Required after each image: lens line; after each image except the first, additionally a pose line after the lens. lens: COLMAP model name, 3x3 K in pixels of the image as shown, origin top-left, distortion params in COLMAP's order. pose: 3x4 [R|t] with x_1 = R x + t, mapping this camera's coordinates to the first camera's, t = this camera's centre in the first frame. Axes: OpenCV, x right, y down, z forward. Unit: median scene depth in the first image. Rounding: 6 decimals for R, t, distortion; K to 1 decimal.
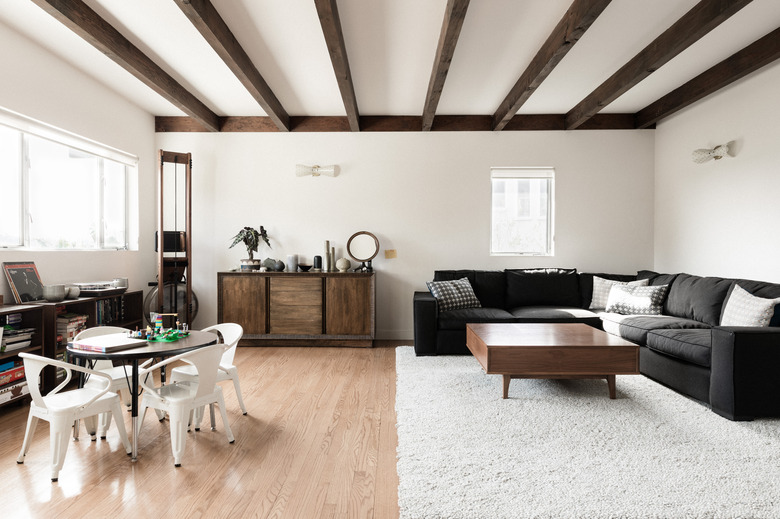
lens RADIAL K [[490.9, 0, 390.0], [0, 490.9, 259.5], [0, 0, 1]] dist [0.001019, -0.000214]
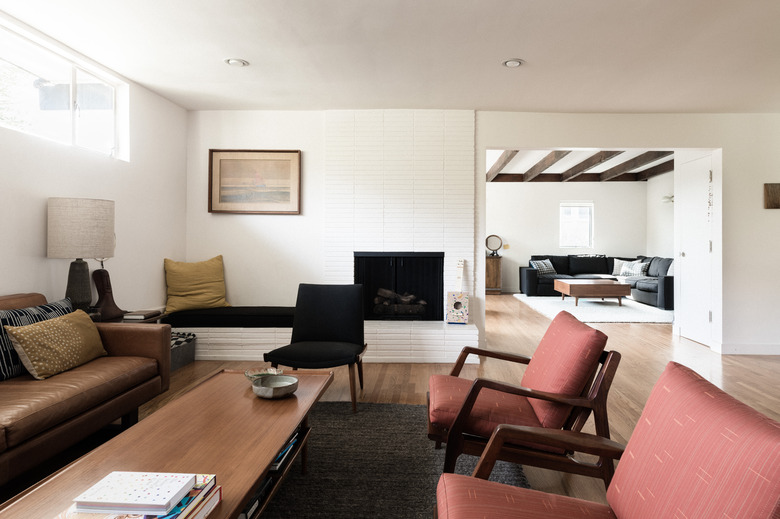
lens RADIAL K [[453.5, 0, 418.6], [0, 453.5, 243.6], [0, 0, 1]] dist [-0.003743, -0.001273]
pose [[0.999548, 0.003294, -0.029897, -0.314834], [-0.003707, 0.999898, -0.013790, 0.002147], [0.029849, 0.013894, 0.999458, -0.839046]]
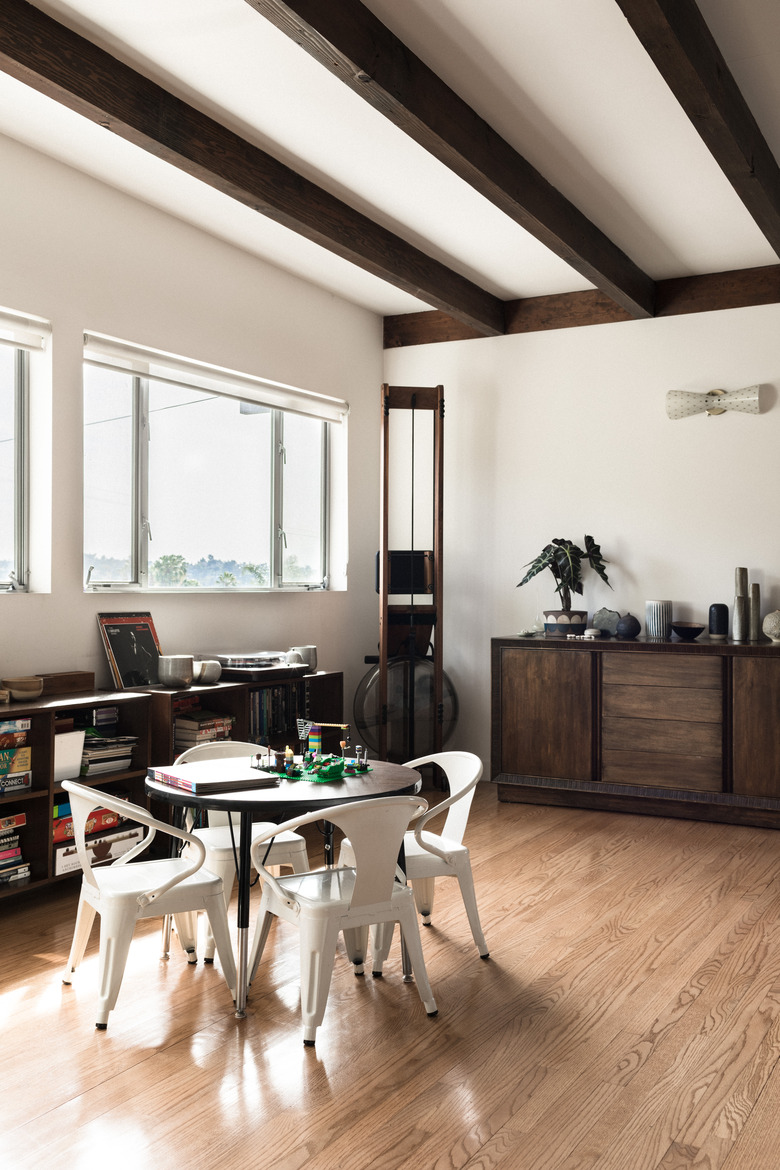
lens RADIAL K [[1125.2, 0, 404.8], [0, 1125.2, 581.5], [0, 0, 1]] dist [0.007231, -0.002096]
pose [[0.882042, -0.002647, -0.471163, 0.074584], [-0.008857, 0.999714, -0.022197, -0.003167], [0.471088, 0.023752, 0.881767, 0.028564]]
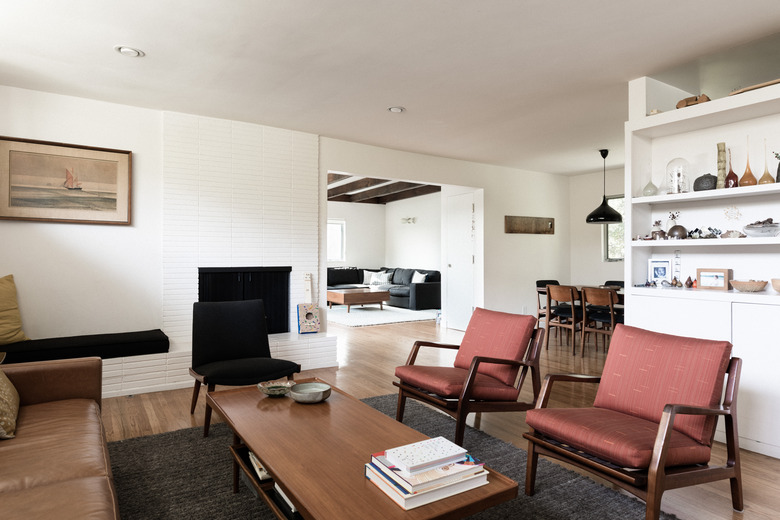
lens RADIAL K [[458.7, 0, 390.0], [0, 458.7, 260.0], [0, 0, 1]] dist [0.001588, -0.000180]
pose [[0.845424, -0.003277, 0.534086, -0.613616], [0.007373, 0.999957, -0.005536, -0.000142], [-0.534045, 0.008618, 0.845412, -0.853265]]
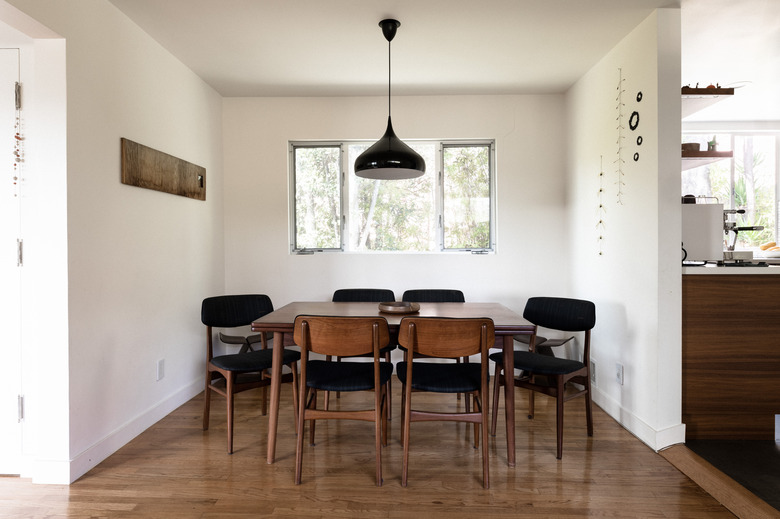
lens RADIAL K [[458.7, 0, 390.0], [0, 458.7, 259.5], [0, 0, 1]] dist [0.001588, -0.000180]
pose [[0.016358, -0.026057, 0.999527, -0.169411], [0.016699, 0.999528, 0.025784, -0.005516], [-0.999727, 0.016270, 0.016786, -0.265276]]
